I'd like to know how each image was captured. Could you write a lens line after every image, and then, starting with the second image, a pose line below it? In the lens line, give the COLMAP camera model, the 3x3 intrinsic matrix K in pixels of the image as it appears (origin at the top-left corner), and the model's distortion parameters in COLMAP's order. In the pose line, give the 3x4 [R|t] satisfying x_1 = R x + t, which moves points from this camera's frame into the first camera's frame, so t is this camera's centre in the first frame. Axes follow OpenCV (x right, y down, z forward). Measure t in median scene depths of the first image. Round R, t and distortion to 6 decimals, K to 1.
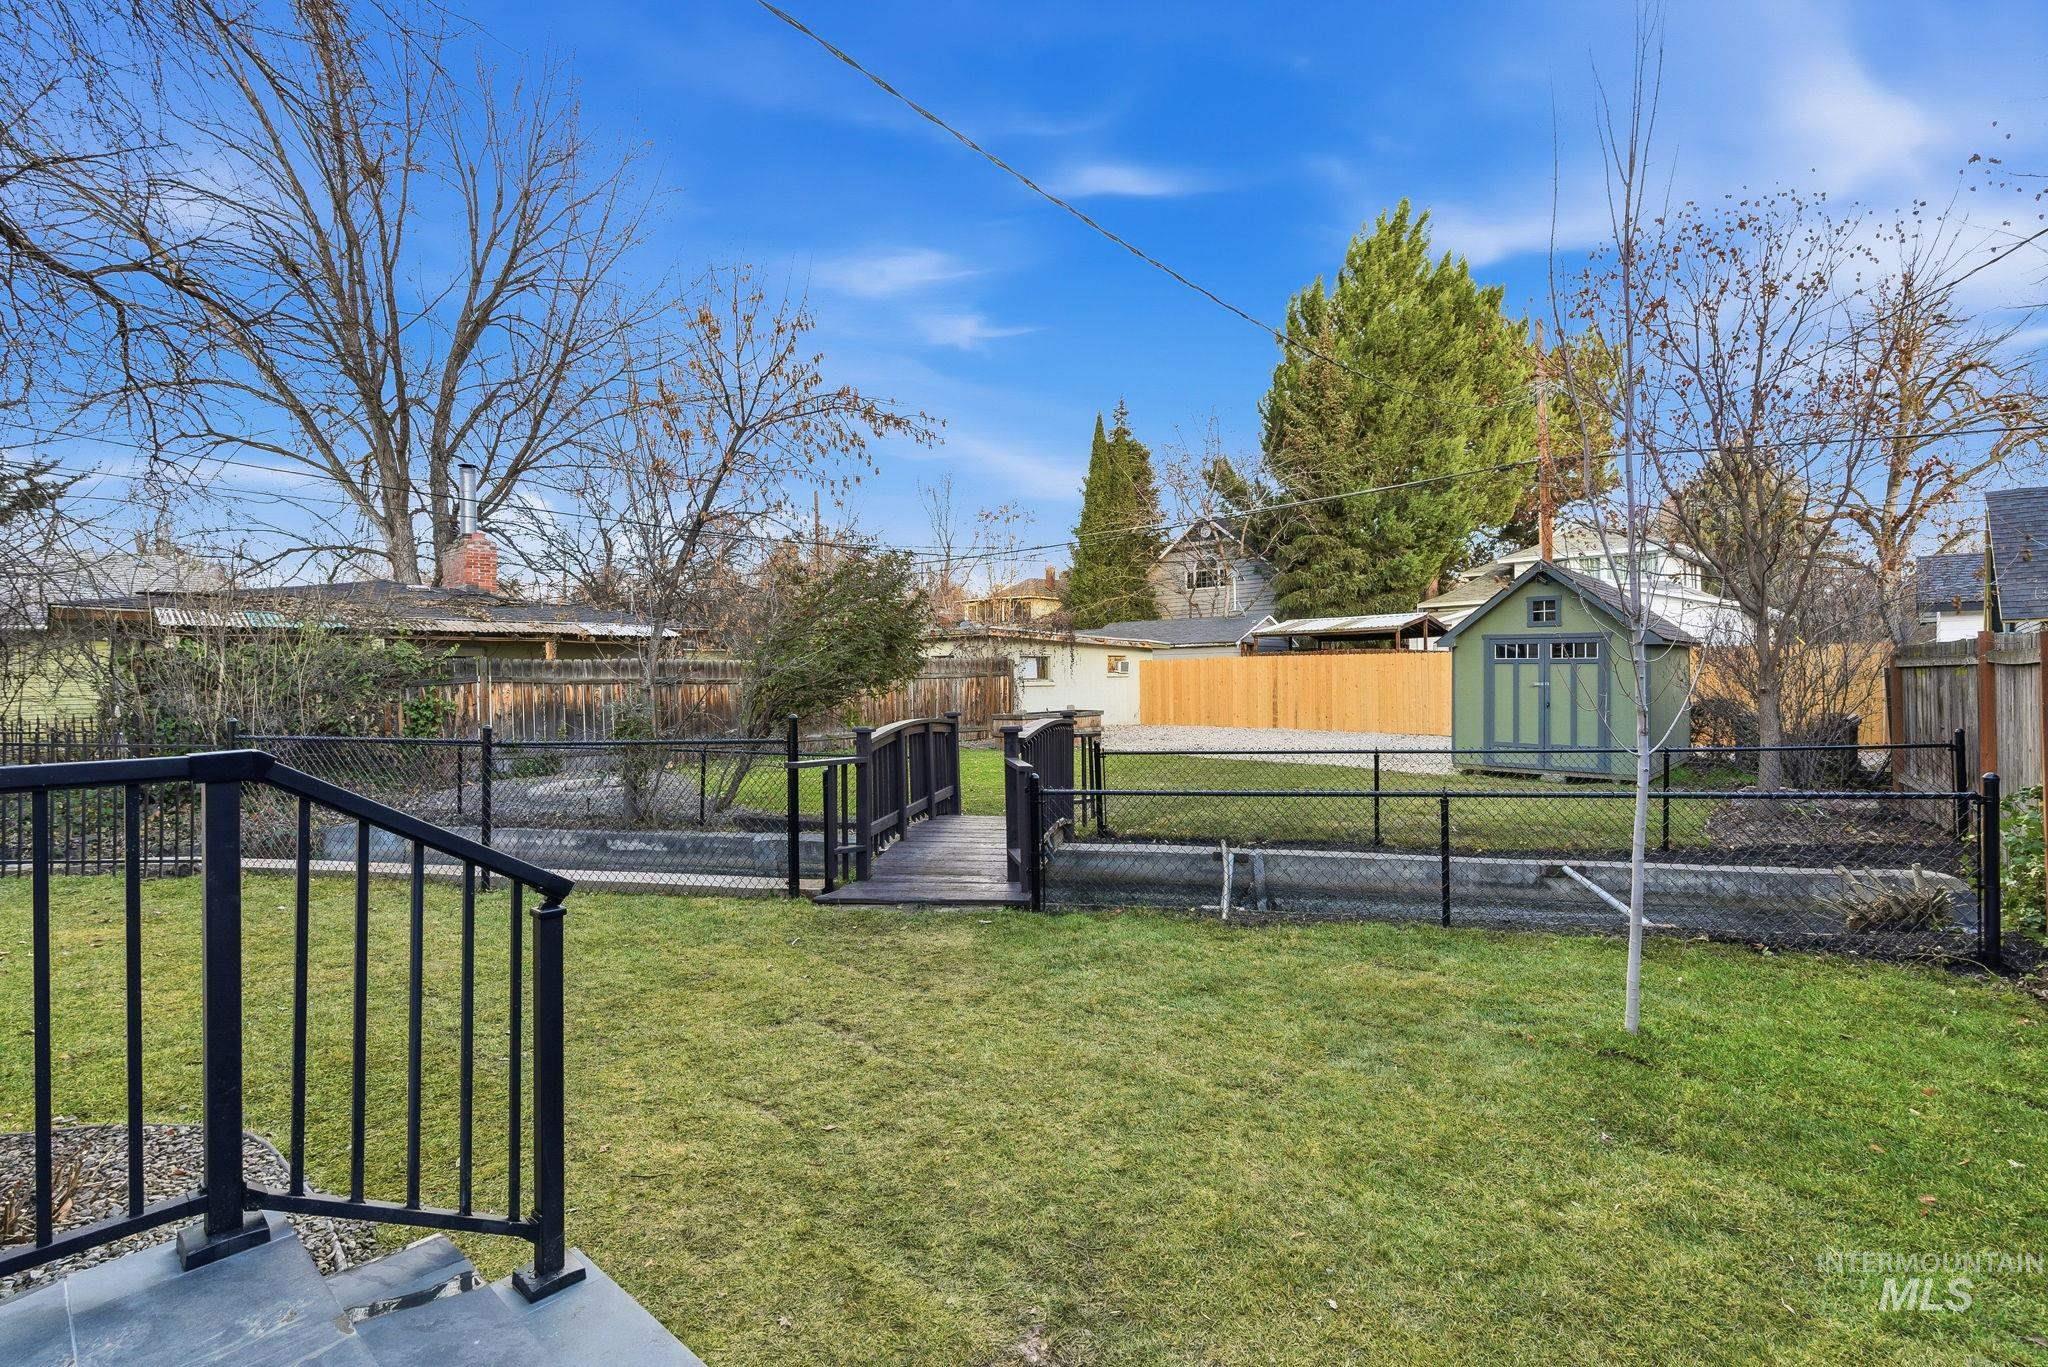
lens RADIAL K [[929.1, 0, 1015.7], [0, 929.1, 667.8], [0, 0, 1]] dist [0.028221, -0.023156]
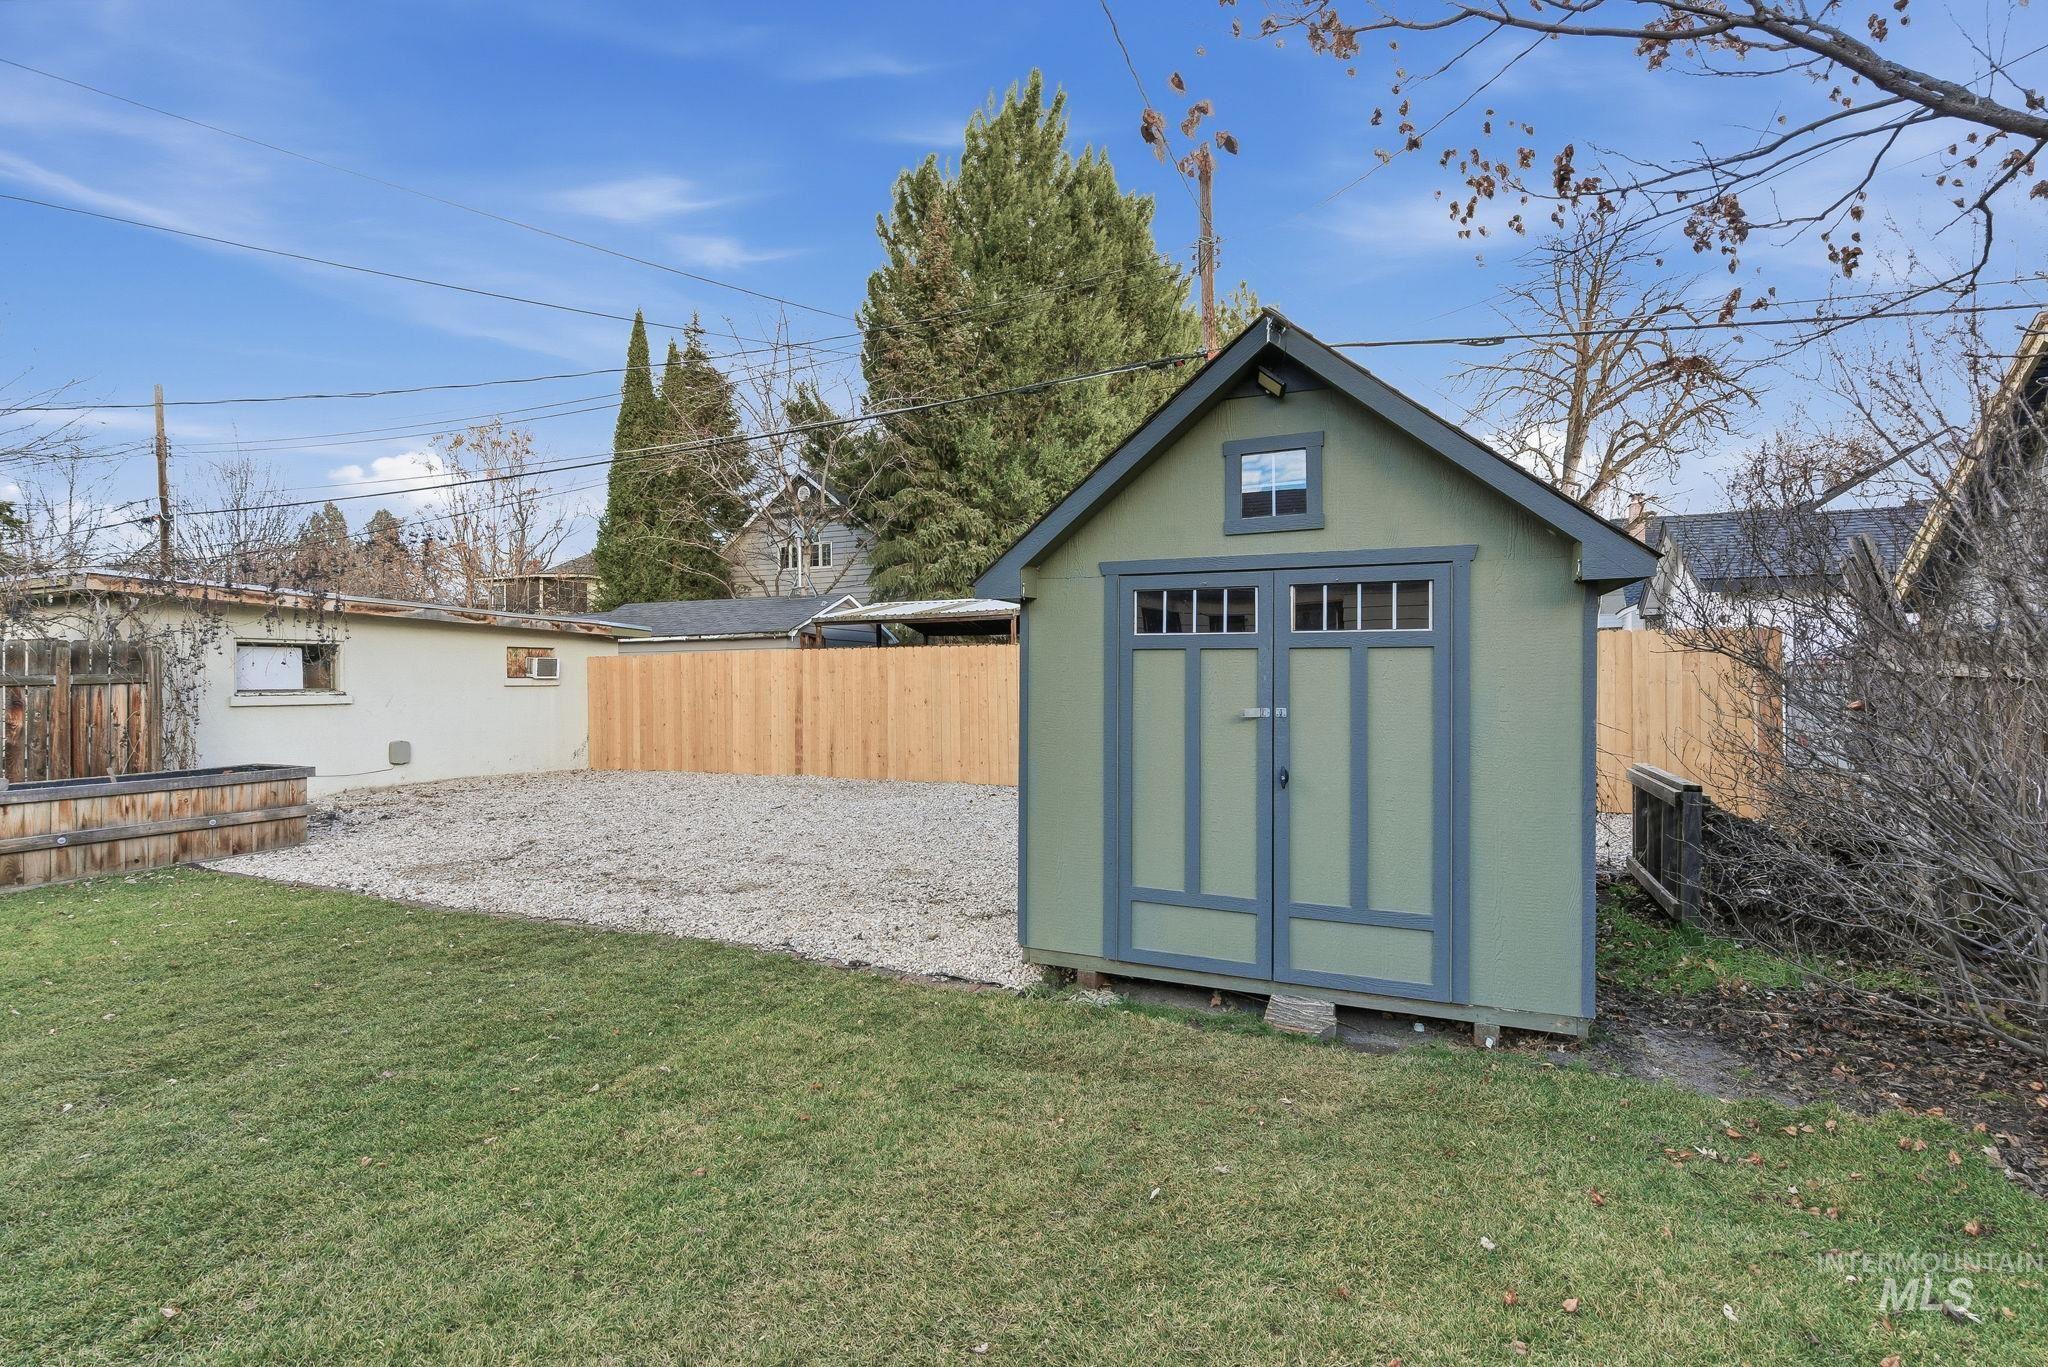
lens RADIAL K [[932.1, 0, 1018.0], [0, 932.1, 679.6], [0, 0, 1]] dist [0.000475, -0.001040]
pose [[0.943081, 0.001807, 0.332558, 0.155868], [-0.003404, 0.999985, 0.004221, 0.002167], [-0.332546, -0.005113, 0.943073, 0.300778]]
